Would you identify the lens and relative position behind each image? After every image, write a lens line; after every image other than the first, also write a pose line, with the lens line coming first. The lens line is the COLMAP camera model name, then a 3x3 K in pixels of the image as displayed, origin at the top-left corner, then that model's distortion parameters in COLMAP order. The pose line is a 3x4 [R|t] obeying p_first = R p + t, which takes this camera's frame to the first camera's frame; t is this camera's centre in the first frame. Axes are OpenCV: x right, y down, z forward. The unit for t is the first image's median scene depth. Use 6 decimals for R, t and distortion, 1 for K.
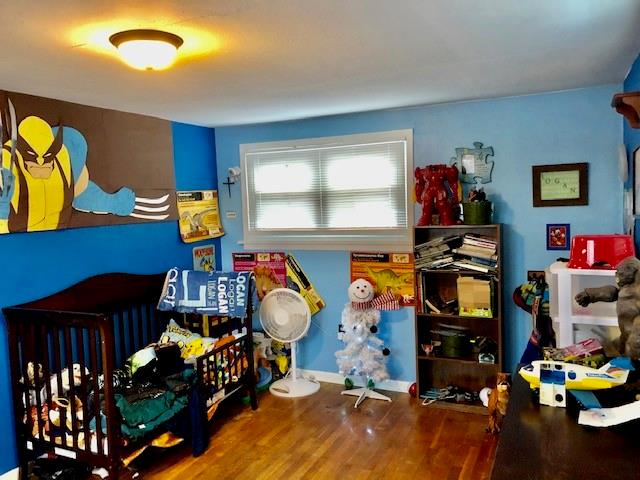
lens RADIAL K [[524.9, 0, 317.3], [0, 524.9, 241.8], [0, 0, 1]] dist [0.048316, -0.041585]
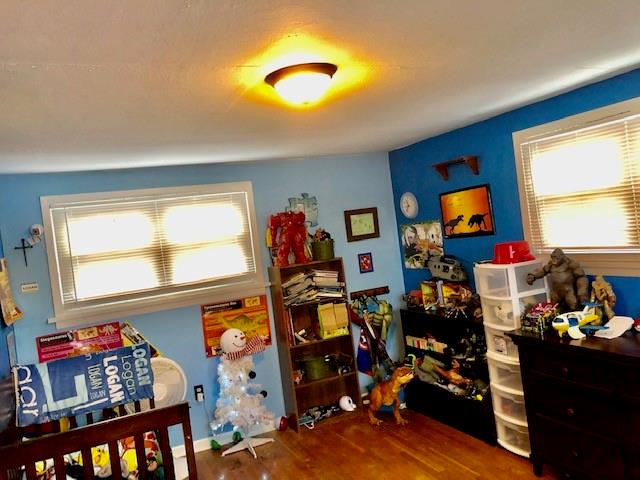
lens RADIAL K [[524.9, 0, 314.5], [0, 524.9, 236.8], [0, 0, 1]] dist [0.048316, -0.041585]
pose [[0.646996, -0.057699, 0.760307, -0.577104], [0.160988, 0.984992, -0.062246, -0.012015], [-0.745304, 0.162673, 0.646575, 0.220090]]
